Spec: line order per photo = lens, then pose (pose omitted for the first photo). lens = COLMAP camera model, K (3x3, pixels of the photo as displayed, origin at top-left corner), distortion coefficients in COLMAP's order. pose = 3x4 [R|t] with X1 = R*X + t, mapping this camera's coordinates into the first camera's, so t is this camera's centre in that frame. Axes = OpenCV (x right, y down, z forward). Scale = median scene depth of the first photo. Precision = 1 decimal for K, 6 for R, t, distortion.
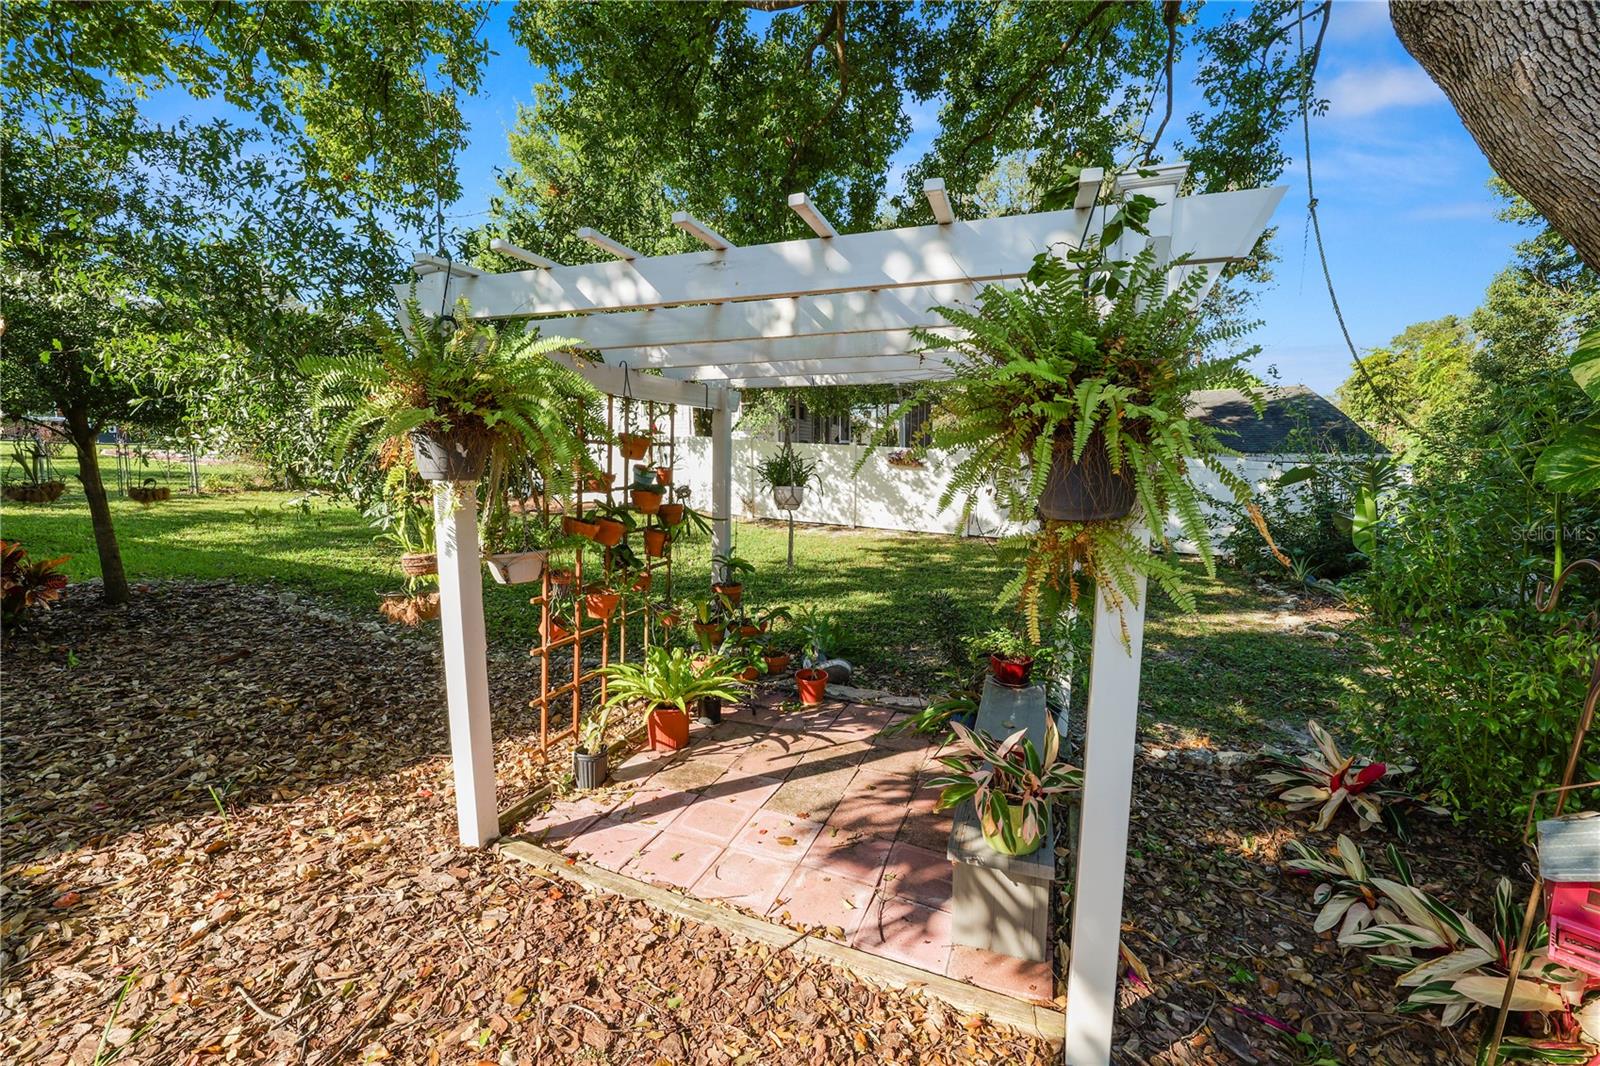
lens RADIAL K [[648.9, 0, 797.8], [0, 648.9, 535.2], [0, 0, 1]] dist [-0.011797, 0.000255]
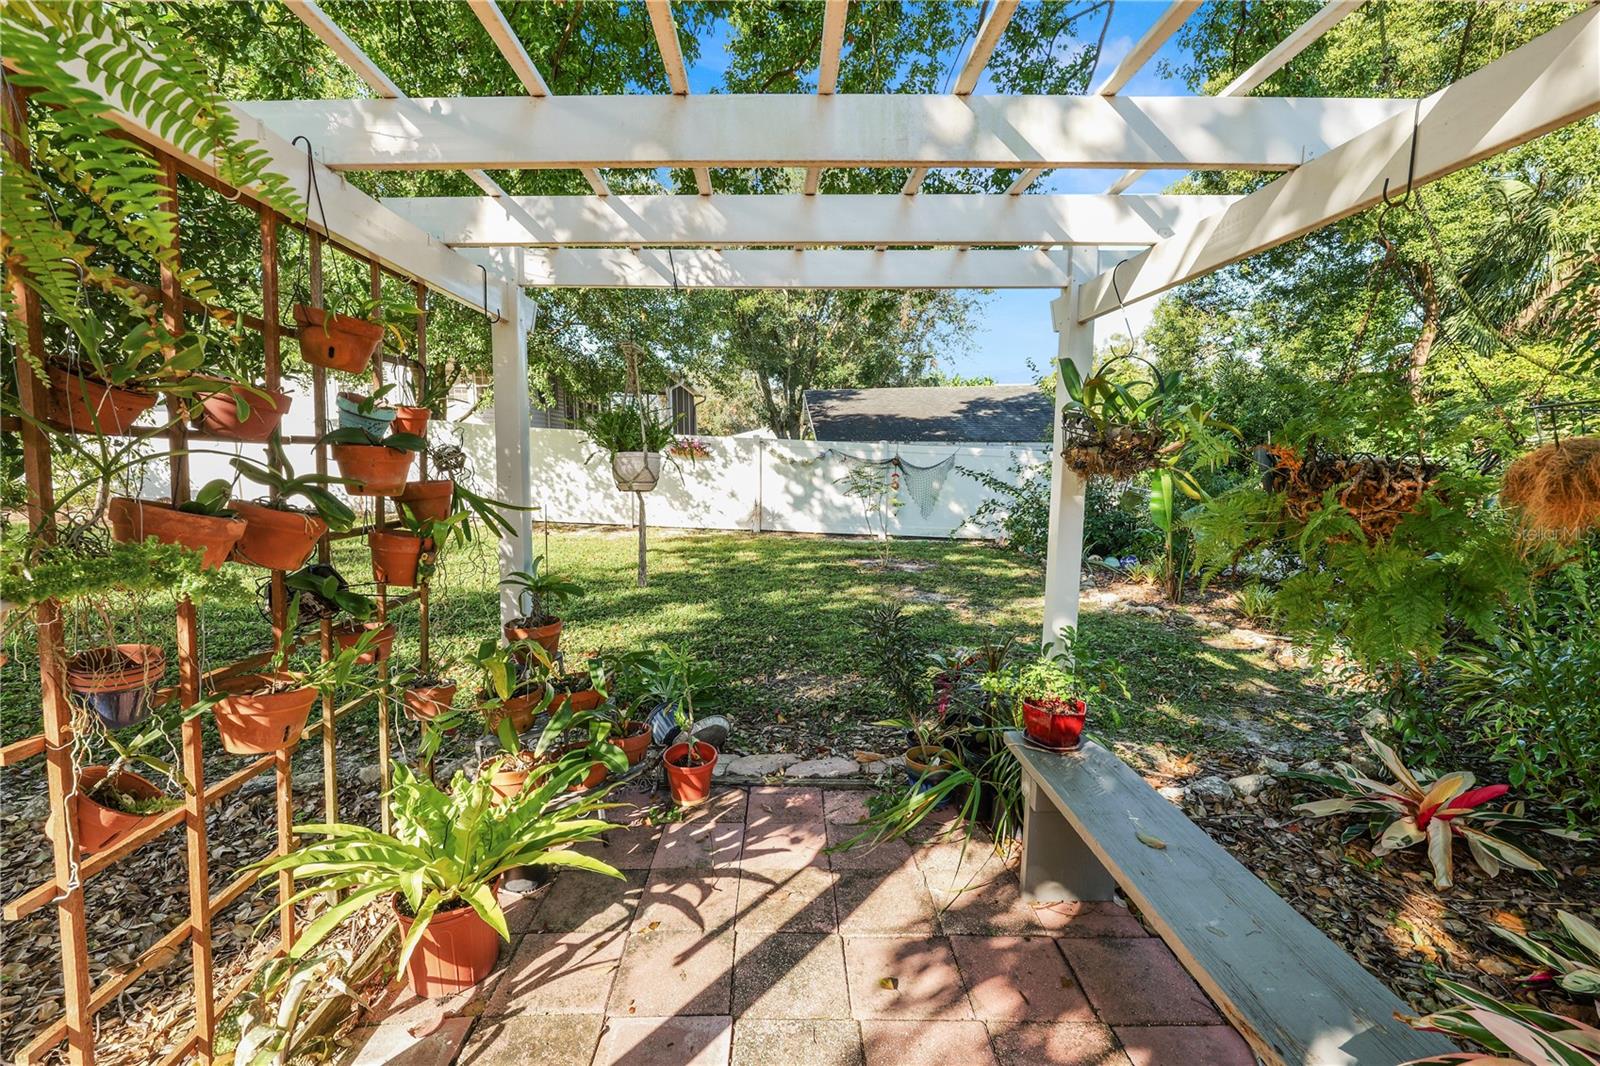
lens RADIAL K [[648.9, 0, 799.1], [0, 648.9, 533.1], [0, 0, 1]] dist [-0.011797, 0.000255]
pose [[0.926641, -0.043538, 0.373419, -0.116119], [0.044435, 0.998993, 0.006209, 0.003797], [-0.373313, 0.010839, 0.927642, 0.420523]]
